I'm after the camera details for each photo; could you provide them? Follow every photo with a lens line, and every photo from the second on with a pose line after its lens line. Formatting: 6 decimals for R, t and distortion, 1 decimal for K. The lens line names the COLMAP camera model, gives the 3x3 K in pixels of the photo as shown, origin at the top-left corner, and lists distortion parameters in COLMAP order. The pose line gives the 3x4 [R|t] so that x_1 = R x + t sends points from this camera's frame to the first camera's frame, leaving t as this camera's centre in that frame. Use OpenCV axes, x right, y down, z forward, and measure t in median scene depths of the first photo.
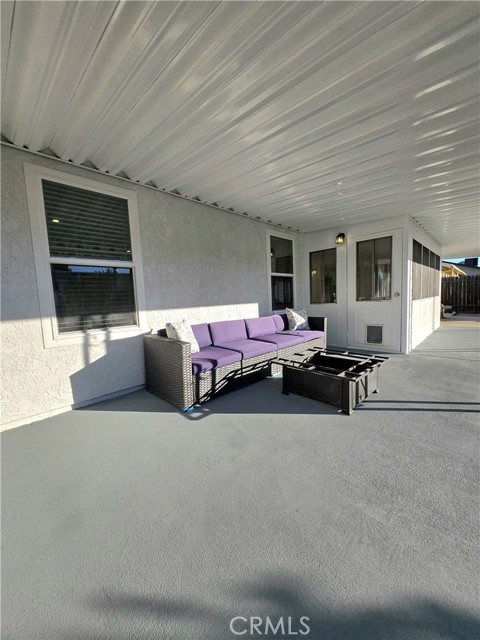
lens RADIAL K [[249.1, 0, 238.5], [0, 249.1, 321.4], [0, 0, 1]] dist [0.000873, -0.000261]
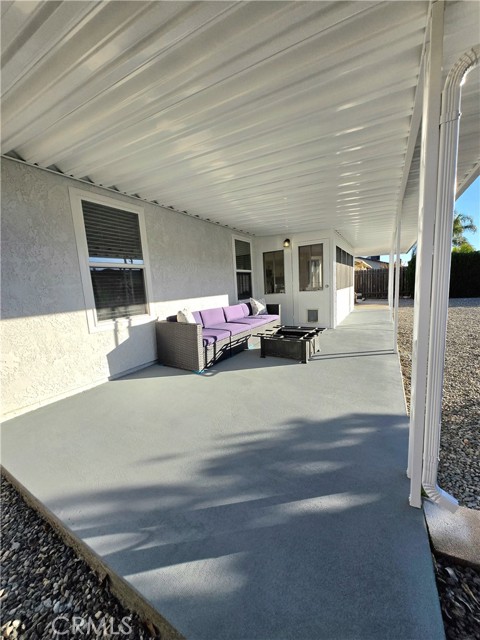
lens RADIAL K [[249.1, 0, 238.5], [0, 249.1, 321.4], [0, 0, 1]] dist [0.000873, -0.000261]
pose [[0.969452, -0.046858, 0.240762, -0.264404], [0.038236, 0.998453, 0.040361, 0.018523], [-0.242281, -0.029923, 0.969745, -0.330927]]
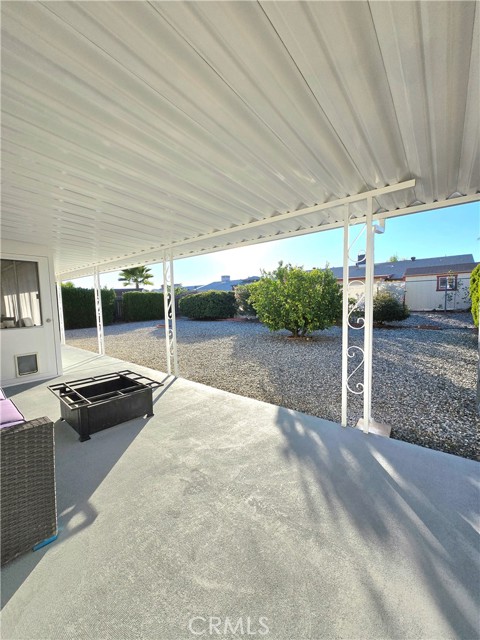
lens RADIAL K [[249.1, 0, 238.5], [0, 249.1, 321.4], [0, 0, 1]] dist [0.000873, -0.000261]
pose [[-0.079800, -0.035164, 0.996190, -0.631859], [0.125211, 0.991108, 0.045015, -0.075474], [-0.988916, 0.128326, -0.074687, 0.456118]]
